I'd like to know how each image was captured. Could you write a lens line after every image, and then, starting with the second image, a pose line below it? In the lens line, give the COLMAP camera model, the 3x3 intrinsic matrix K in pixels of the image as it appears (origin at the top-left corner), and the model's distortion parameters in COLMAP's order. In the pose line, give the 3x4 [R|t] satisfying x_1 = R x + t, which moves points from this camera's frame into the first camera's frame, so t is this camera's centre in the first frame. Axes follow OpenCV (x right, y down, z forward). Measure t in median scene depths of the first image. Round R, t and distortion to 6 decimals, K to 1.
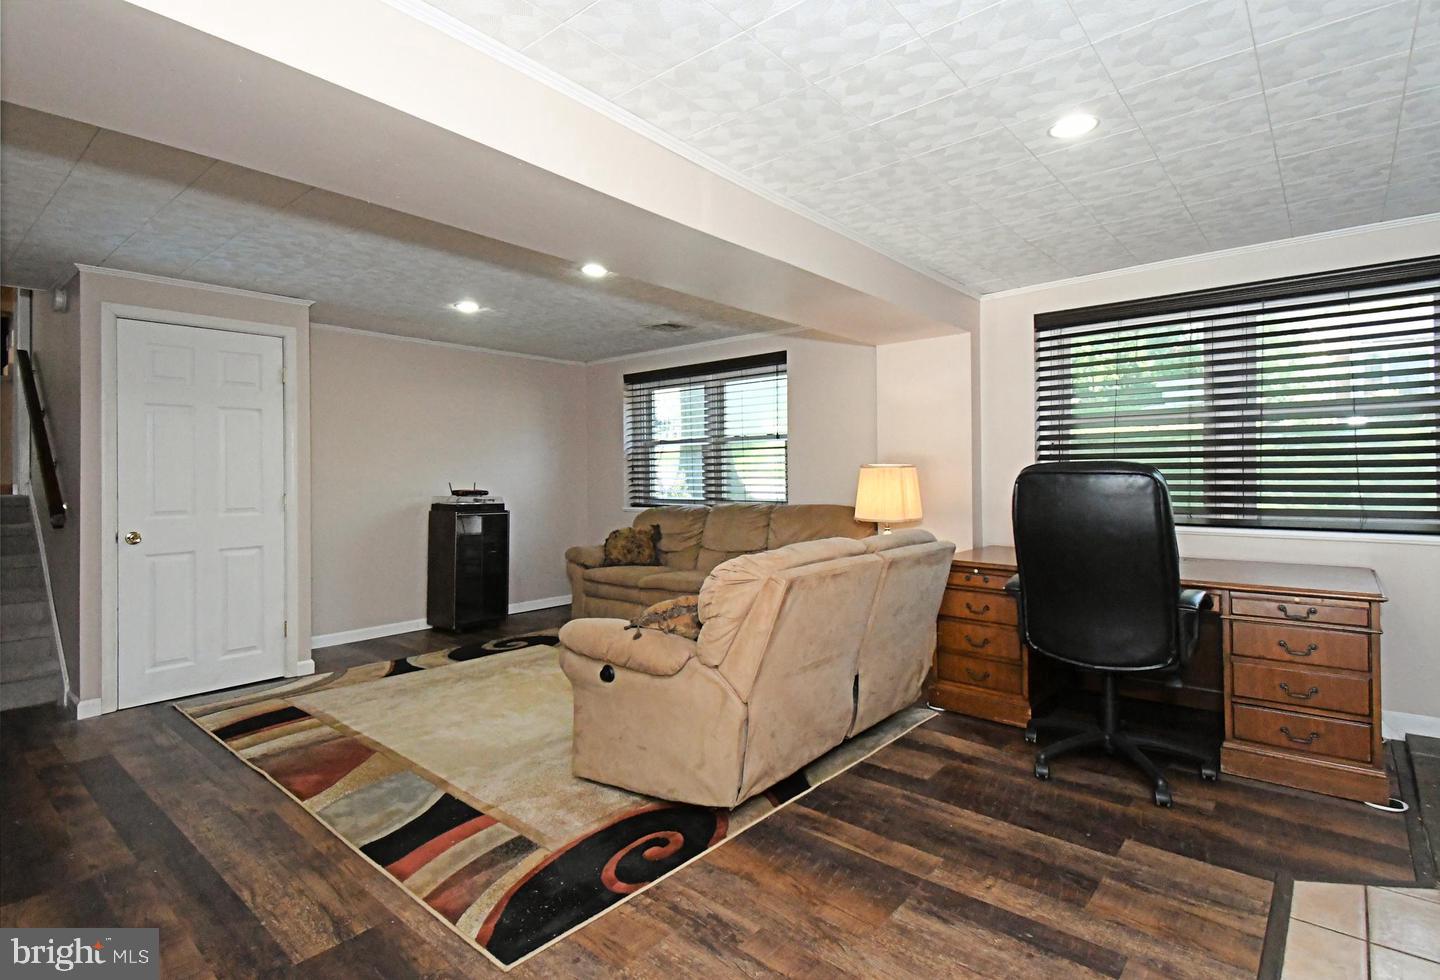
lens RADIAL K [[718.3, 0, 711.8], [0, 718.3, 471.0], [0, 0, 1]] dist [0.039009, -0.019032]
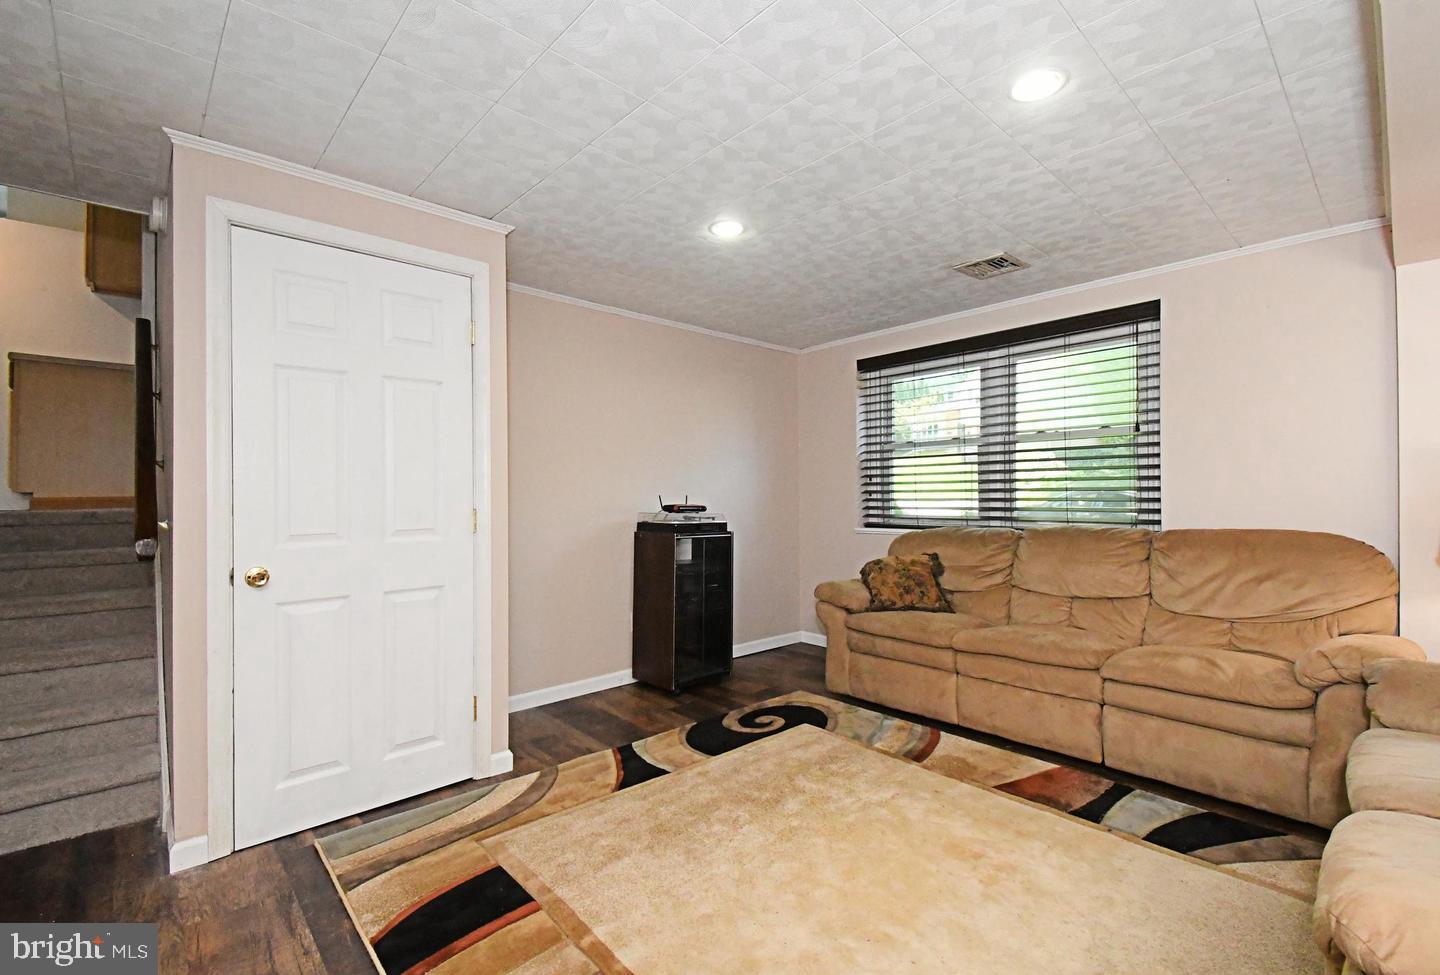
lens RADIAL K [[627.5, 0, 712.4], [0, 627.5, 494.0], [0, 0, 1]] dist [0.016171, -0.000501]
pose [[0.993287, 0.002096, -0.115660, -0.339898], [-0.001515, 0.999986, 0.005111, 0.016934], [0.115669, -0.004901, 0.993276, 0.504354]]
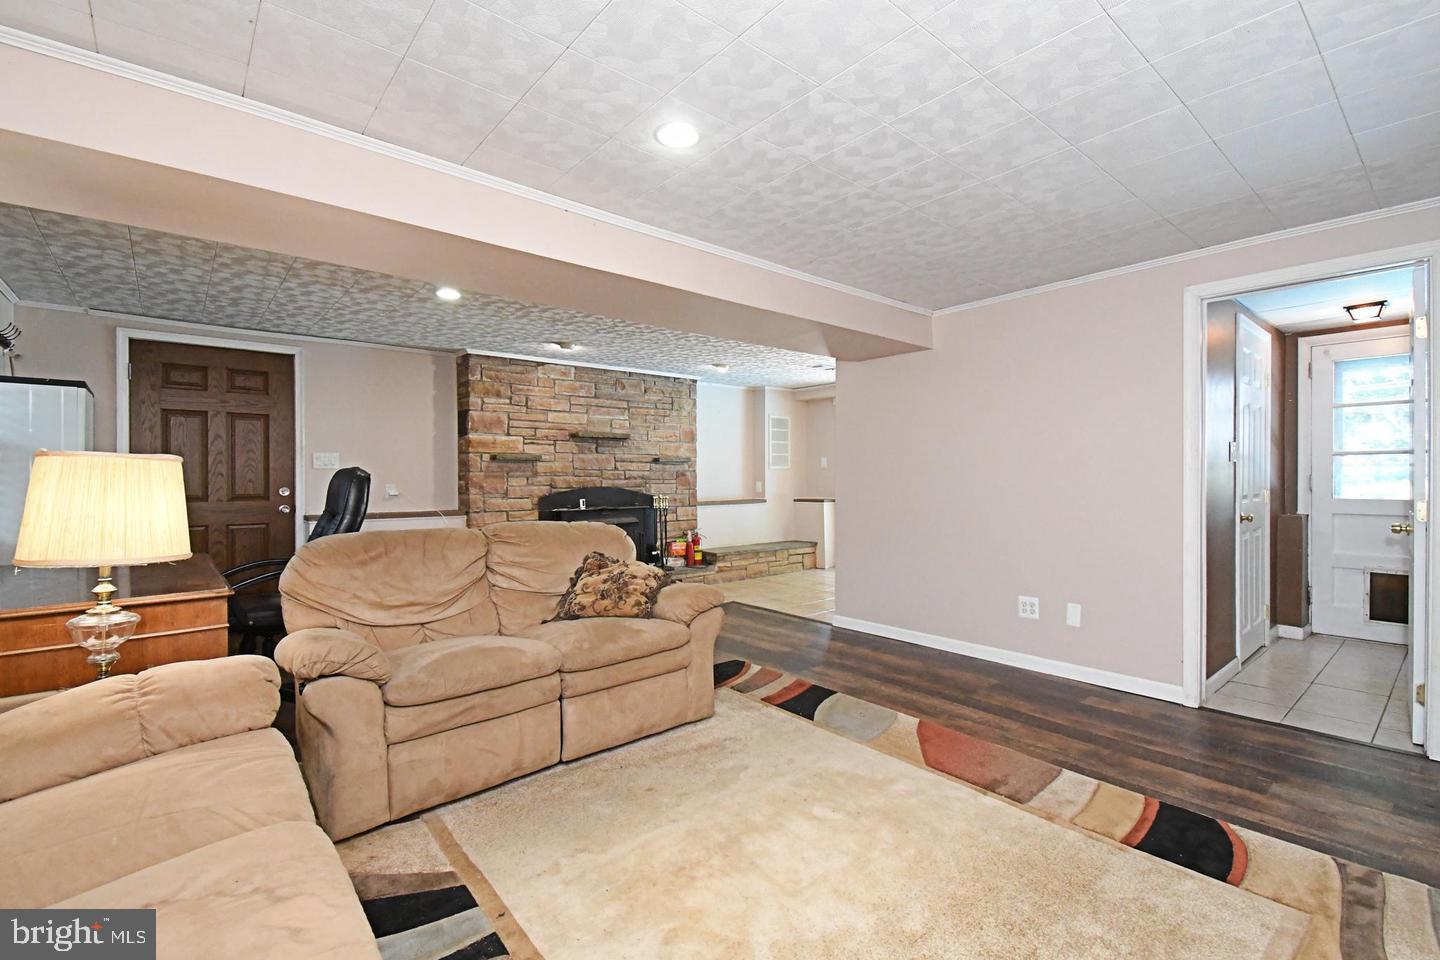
lens RADIAL K [[637.0, 0, 750.8], [0, 637.0, 475.9], [0, 0, 1]] dist [0.041435, -0.030217]
pose [[-0.994208, 0.013316, 0.106641, -0.272002], [0.012782, 0.999902, -0.005692, 0.015151], [-0.106706, -0.004296, -0.994281, 1.515316]]
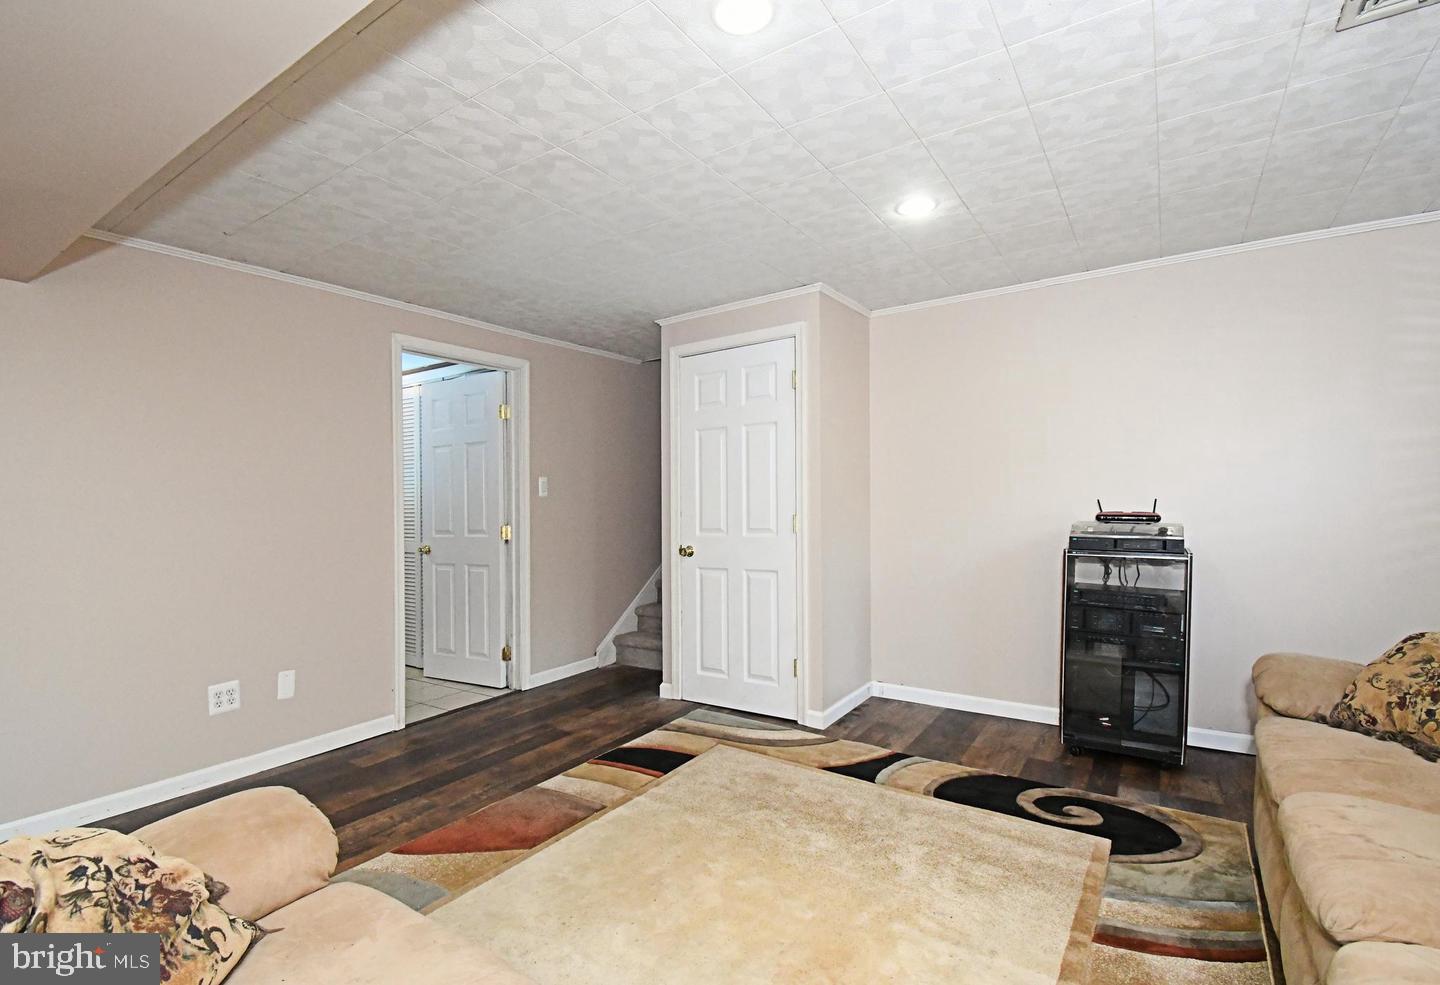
lens RADIAL K [[648.1, 0, 714.2], [0, 648.1, 514.5], [0, 0, 1]] dist [-0.000519, 0.000025]
pose [[0.125243, 0.022888, -0.991862, 0.204963], [0.026151, 0.999310, 0.026362, 0.008928], [0.991781, -0.029240, 0.124558, 0.924798]]
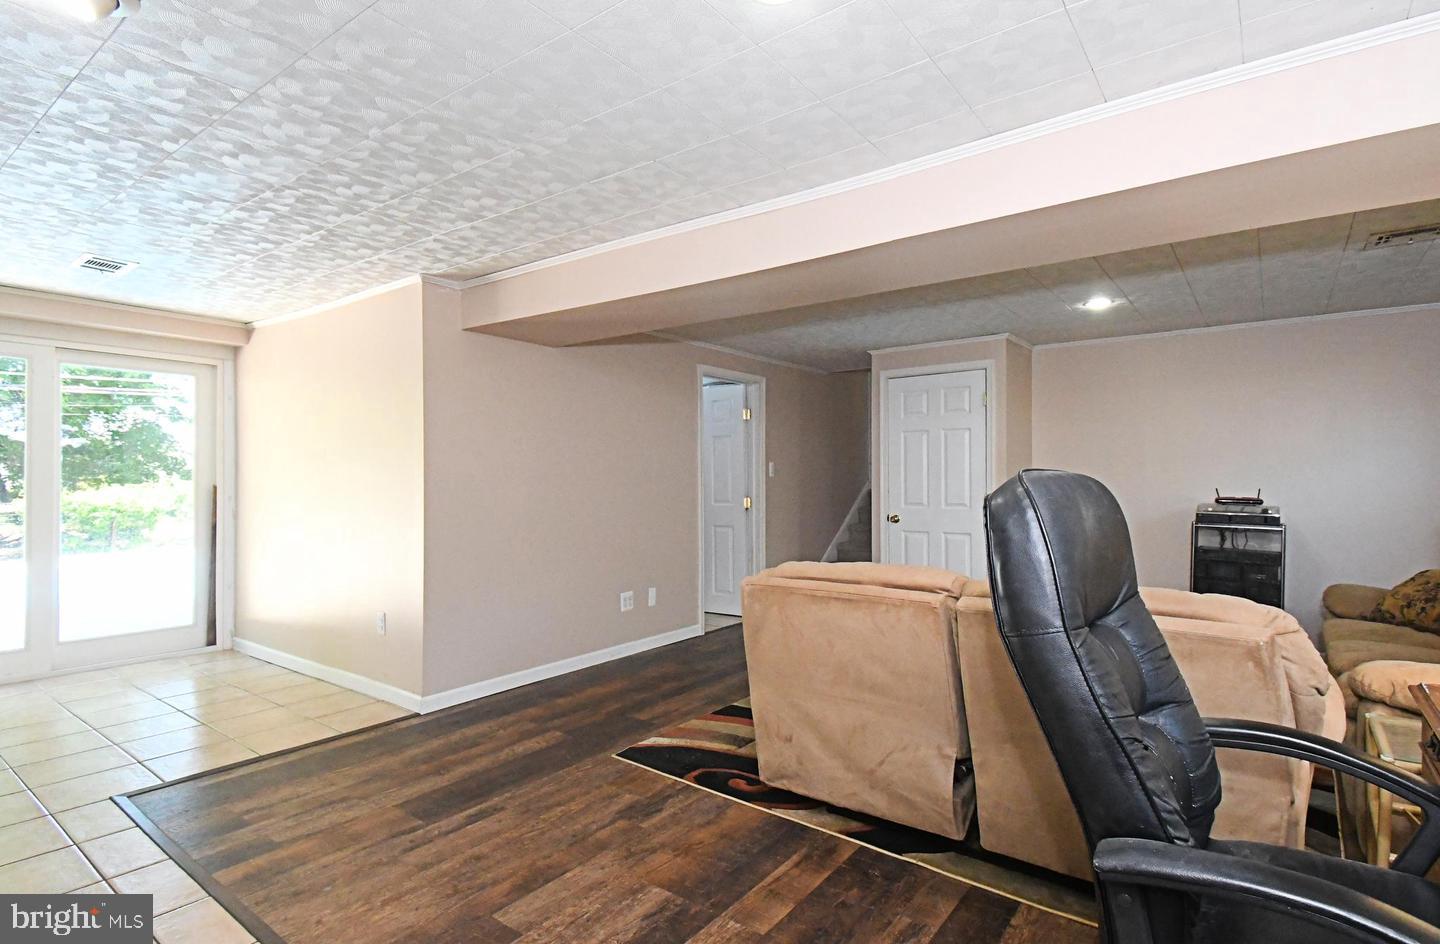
lens RADIAL K [[695.5, 0, 702.5], [0, 695.5, 473.4], [0, 0, 1]] dist [0.031645, -0.000707]
pose [[0.056464, -0.005512, -0.998389, 0.667571], [0.004673, 0.999975, -0.005257, -0.000454], [0.998394, -0.004369, 0.056488, 0.518553]]
